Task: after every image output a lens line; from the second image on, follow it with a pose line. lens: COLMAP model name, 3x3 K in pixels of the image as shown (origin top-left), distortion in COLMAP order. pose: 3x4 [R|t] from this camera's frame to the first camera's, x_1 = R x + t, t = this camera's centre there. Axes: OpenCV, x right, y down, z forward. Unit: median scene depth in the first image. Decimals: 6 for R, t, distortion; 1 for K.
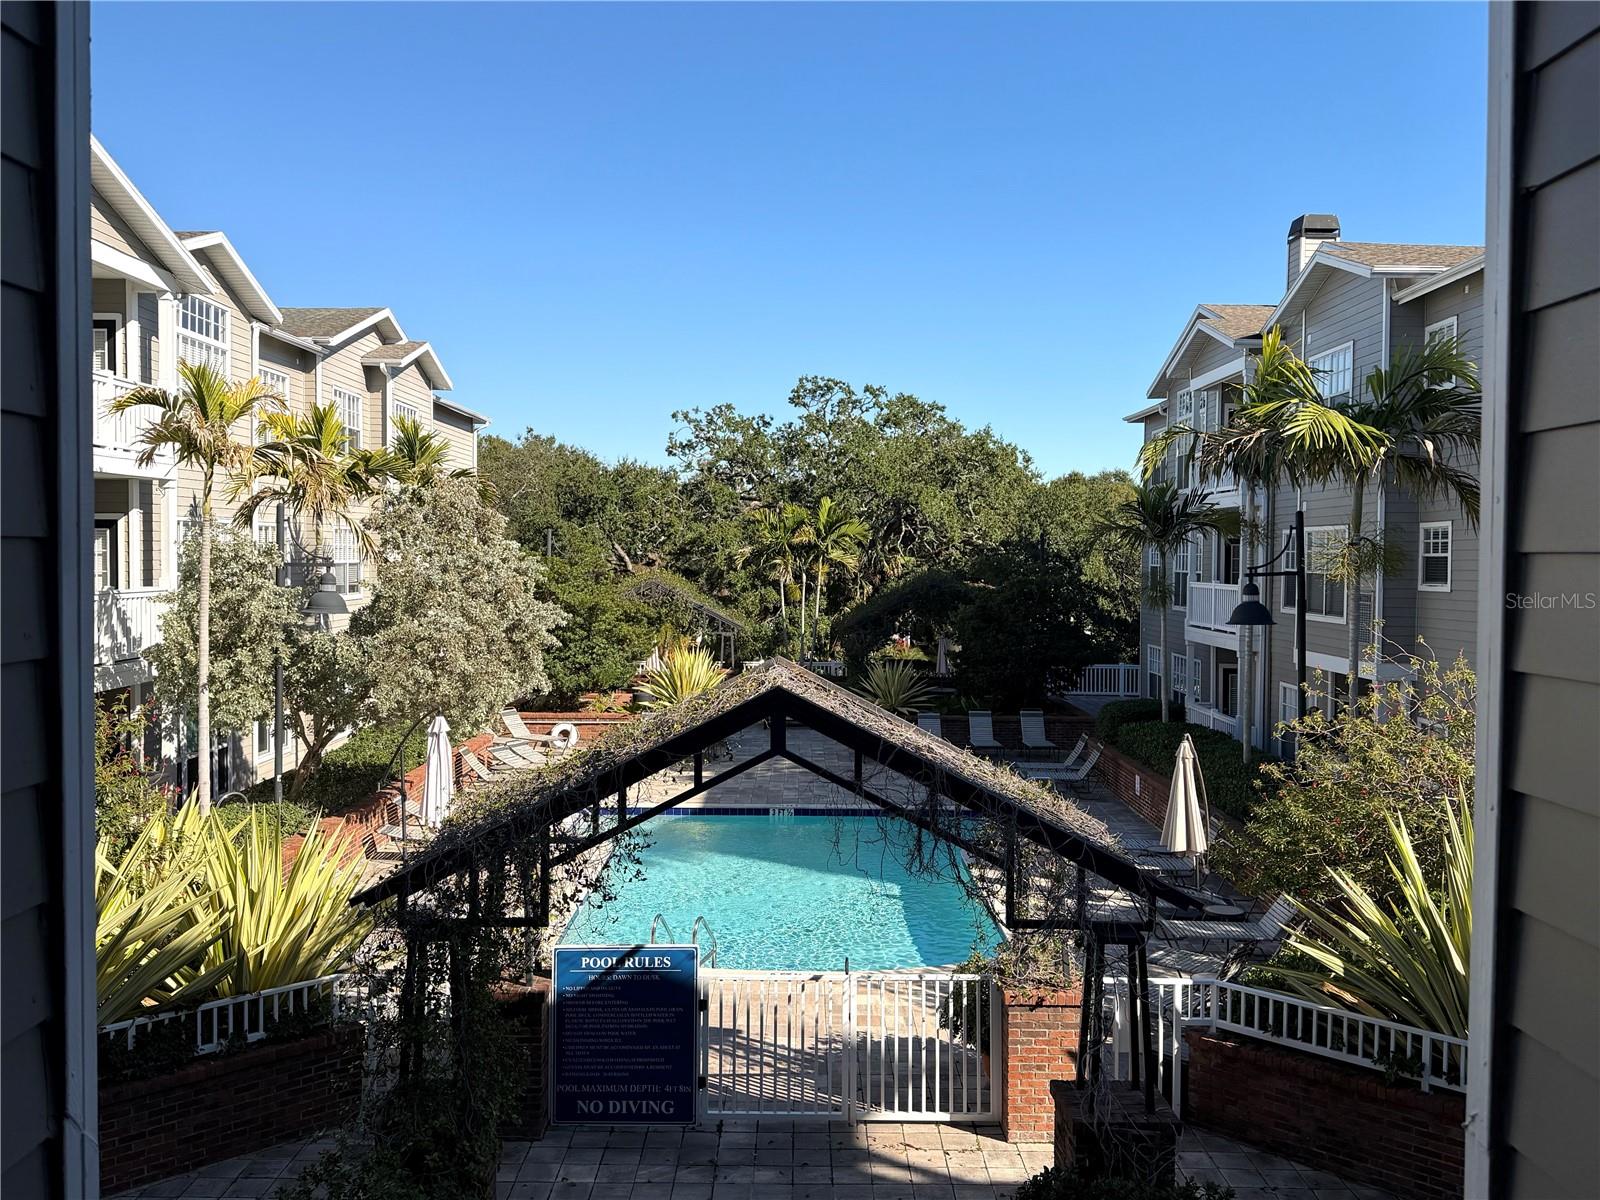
lens RADIAL K [[1348.9, 0, 801.0], [0, 1348.9, 598.0], [0, 0, 1]] dist [0.048519, 0.001485]
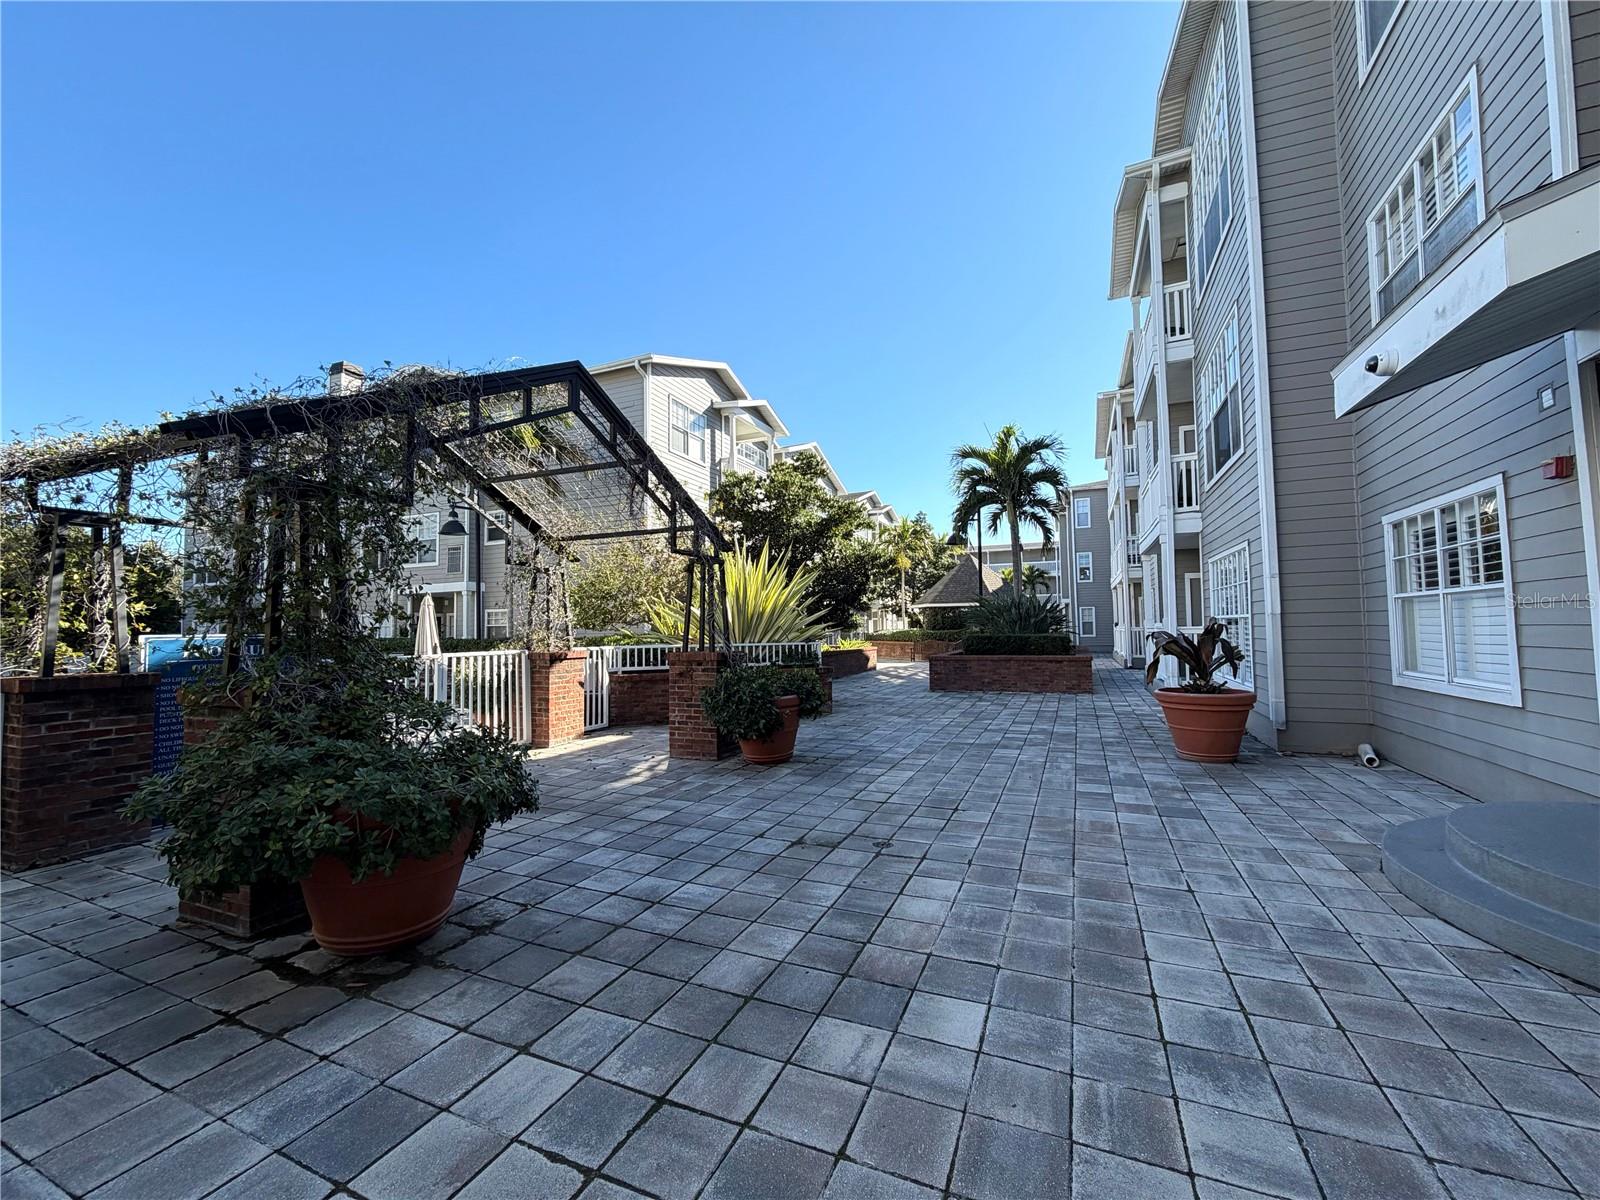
lens RADIAL K [[640.4, 0, 801.8], [0, 640.4, 604.2], [0, 0, 1]] dist [-0.002039, 0.000685]
pose [[0.397516, 0.027336, 0.917188, -0.414186], [0.043885, 0.997846, -0.048760, 0.283897], [-0.916545, 0.059634, 0.395460, 0.431846]]
